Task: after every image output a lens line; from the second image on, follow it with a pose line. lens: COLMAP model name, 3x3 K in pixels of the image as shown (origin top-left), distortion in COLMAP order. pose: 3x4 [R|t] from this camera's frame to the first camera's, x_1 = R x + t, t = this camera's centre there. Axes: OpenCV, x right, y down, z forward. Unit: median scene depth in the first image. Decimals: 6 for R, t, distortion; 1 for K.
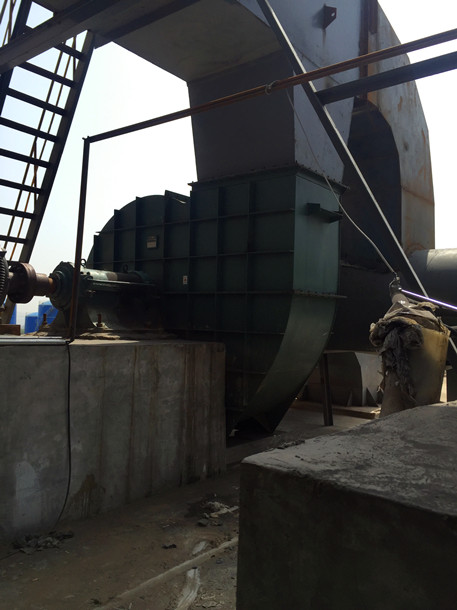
lens RADIAL K [[525.5, 0, 228.5], [0, 525.5, 305.0], [0, 0, 1]] dist [0.033347, -0.006121]
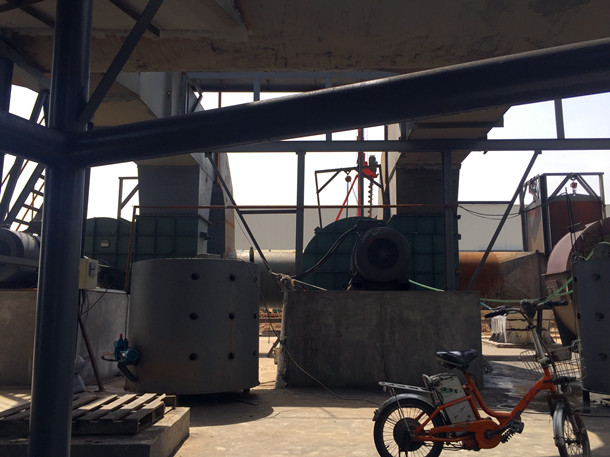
lens RADIAL K [[525.5, 0, 305.0], [0, 525.5, 228.5], [0, 0, 1]] dist [0.033347, -0.006121]
pose [[0.820863, 0.073721, 0.566347, -0.866529], [-0.001610, 0.991929, -0.126785, 0.080343], [-0.571122, 0.103161, 0.814357, -1.207775]]
